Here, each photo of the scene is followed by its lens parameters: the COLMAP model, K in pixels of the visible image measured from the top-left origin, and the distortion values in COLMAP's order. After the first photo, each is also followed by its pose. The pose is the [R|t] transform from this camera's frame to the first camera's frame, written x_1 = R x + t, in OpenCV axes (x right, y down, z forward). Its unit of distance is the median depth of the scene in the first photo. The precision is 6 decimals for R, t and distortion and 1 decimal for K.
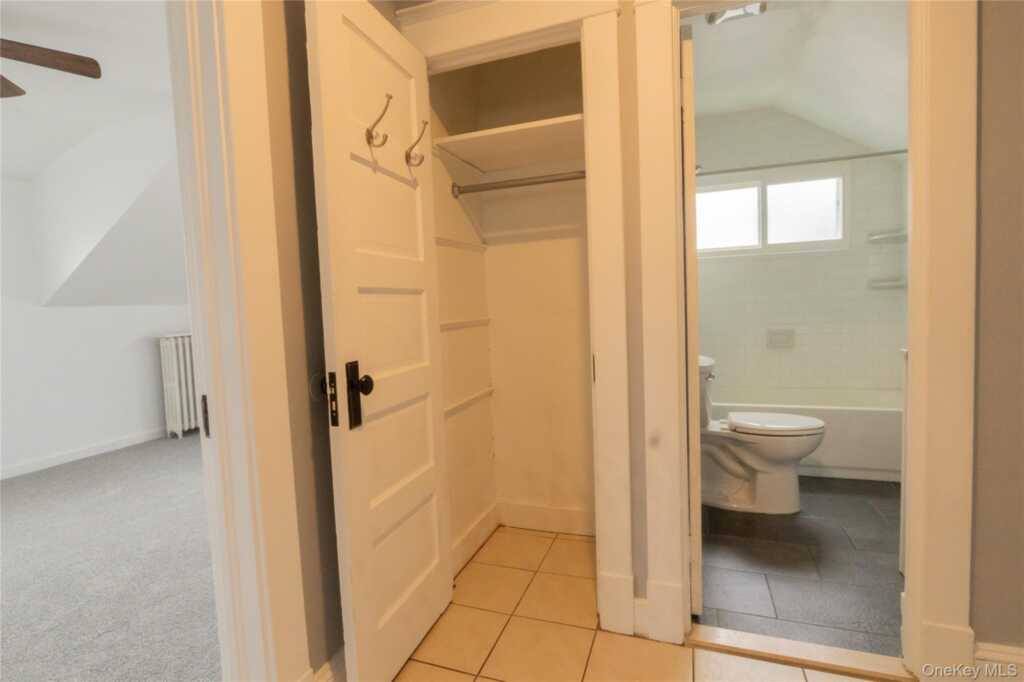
lens RADIAL K [[489.2, 0, 507.5], [0, 489.2, 337.5], [0, 0, 1]] dist [-0.004825, -0.001090]
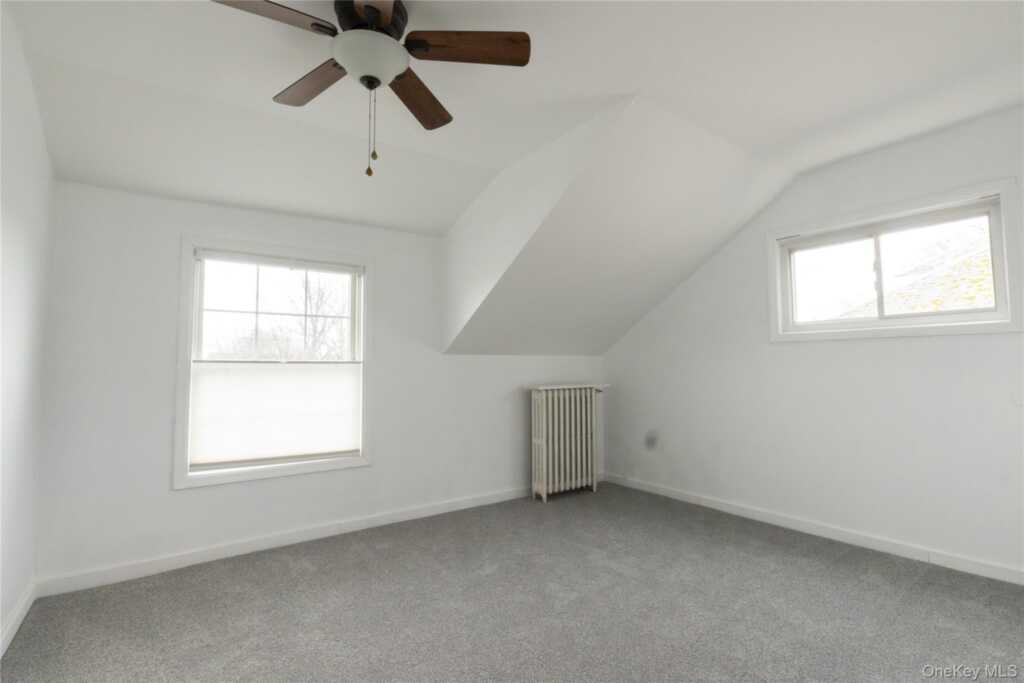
lens RADIAL K [[489.2, 0, 510.5], [0, 489.2, 341.4], [0, 0, 1]] dist [-0.004825, -0.001090]
pose [[0.817024, -0.002859, -0.576596, -0.308255], [-0.062818, 0.993594, -0.093938, -0.000995], [0.573171, 0.112970, 0.811611, 0.300210]]
